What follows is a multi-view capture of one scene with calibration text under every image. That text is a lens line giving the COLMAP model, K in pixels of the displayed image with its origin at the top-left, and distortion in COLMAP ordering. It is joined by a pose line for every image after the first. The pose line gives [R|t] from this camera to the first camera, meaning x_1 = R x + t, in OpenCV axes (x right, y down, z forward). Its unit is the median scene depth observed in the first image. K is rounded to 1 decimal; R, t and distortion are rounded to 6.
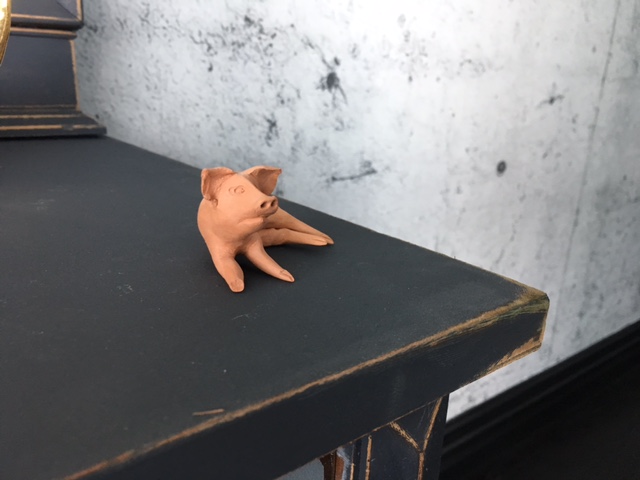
lens RADIAL K [[544.0, 0, 320.0], [0, 544.0, 240.0], [0, 0, 1]] dist [-0.002094, -0.011216]
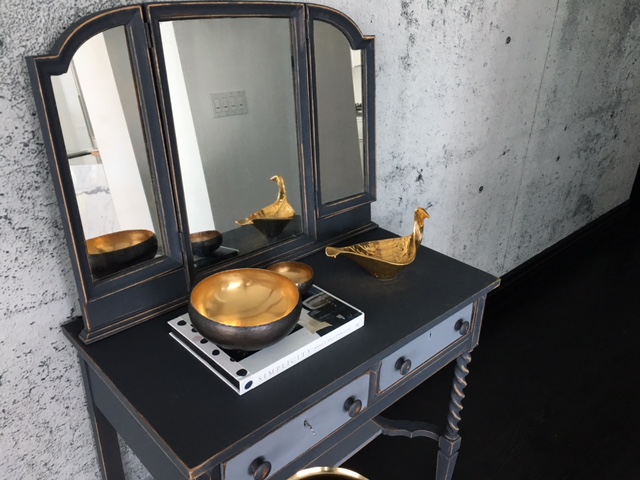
lens RADIAL K [[544.0, 0, 320.0], [0, 544.0, 240.0], [0, 0, 1]] dist [-0.002094, -0.011216]
pose [[0.996604, -0.057716, 0.058729, -0.504489], [0.047014, 0.984390, 0.169606, -0.374100], [-0.067601, -0.166269, 0.983760, -1.272081]]
